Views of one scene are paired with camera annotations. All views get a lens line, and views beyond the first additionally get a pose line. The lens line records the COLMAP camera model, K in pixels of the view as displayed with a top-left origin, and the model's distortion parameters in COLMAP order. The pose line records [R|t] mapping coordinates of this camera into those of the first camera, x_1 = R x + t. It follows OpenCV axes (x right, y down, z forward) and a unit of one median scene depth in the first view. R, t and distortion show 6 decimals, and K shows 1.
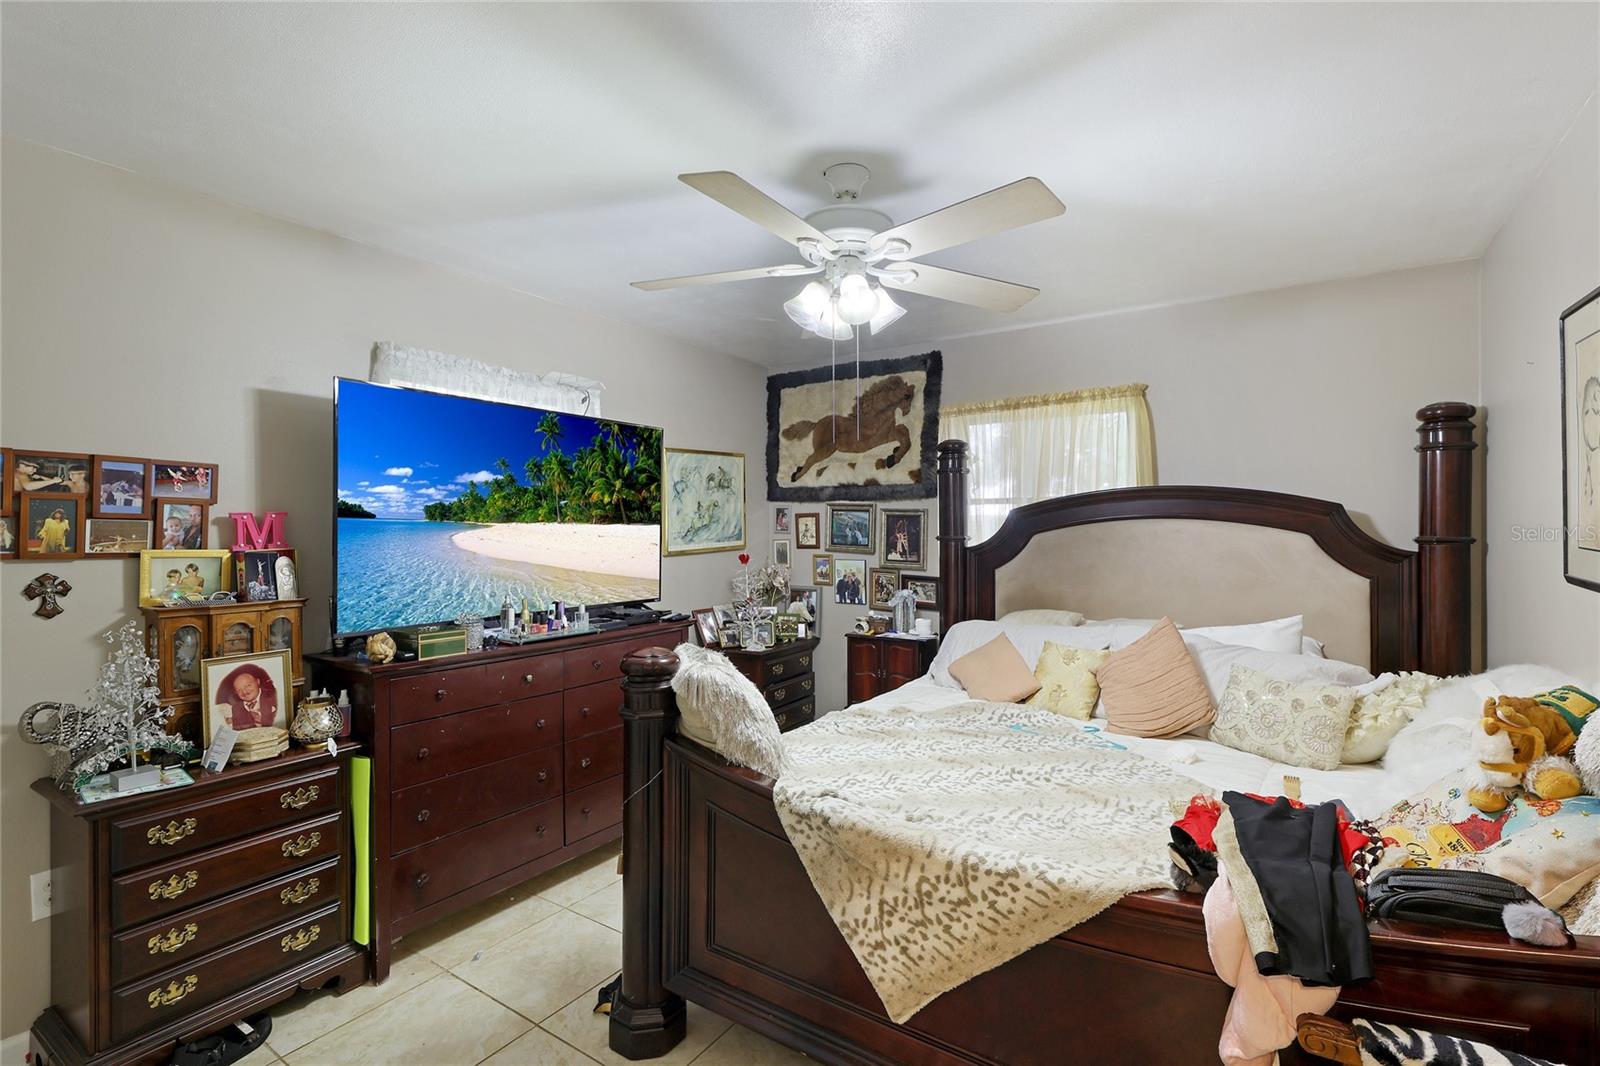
lens RADIAL K [[741.2, 0, 788.2], [0, 741.2, 538.9], [0, 0, 1]] dist [0.001169, -0.000323]
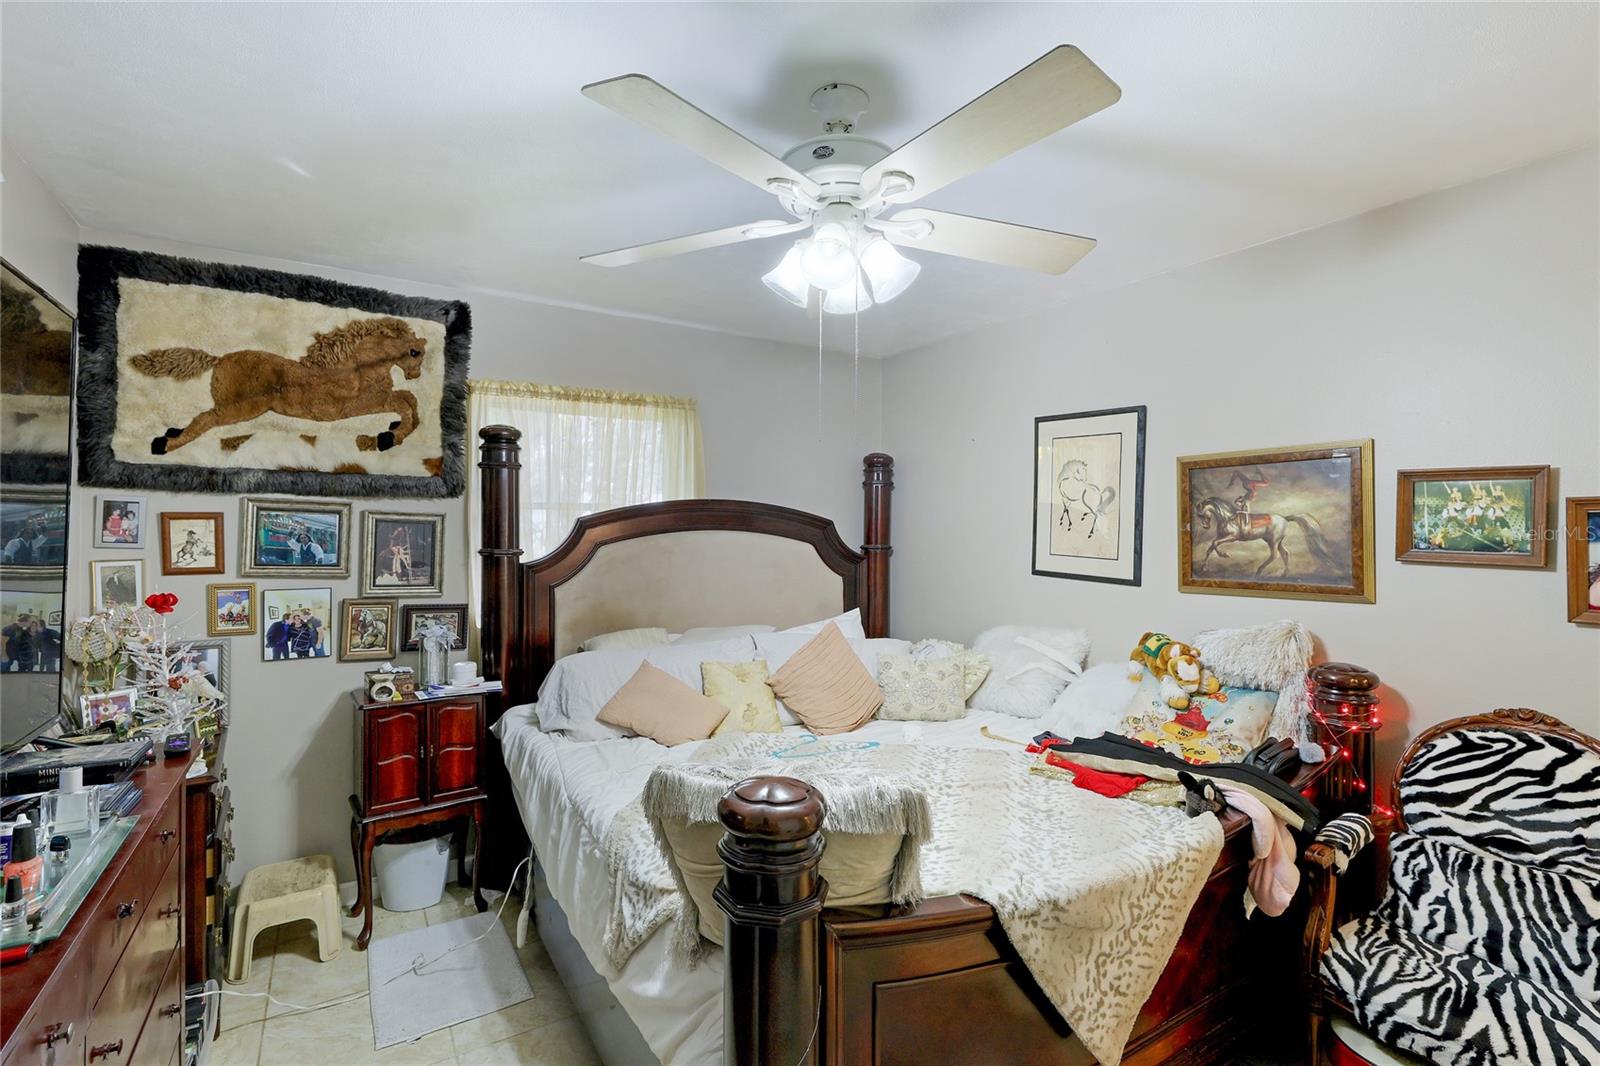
lens RADIAL K [[741.2, 0, 797.0], [0, 741.2, 528.5], [0, 0, 1]] dist [0.001169, -0.000323]
pose [[0.384450, 0.001438, 0.923145, -0.345213], [0.002935, 0.999992, -0.002780, -0.020540], [-0.923141, 0.003778, 0.384442, 0.382627]]
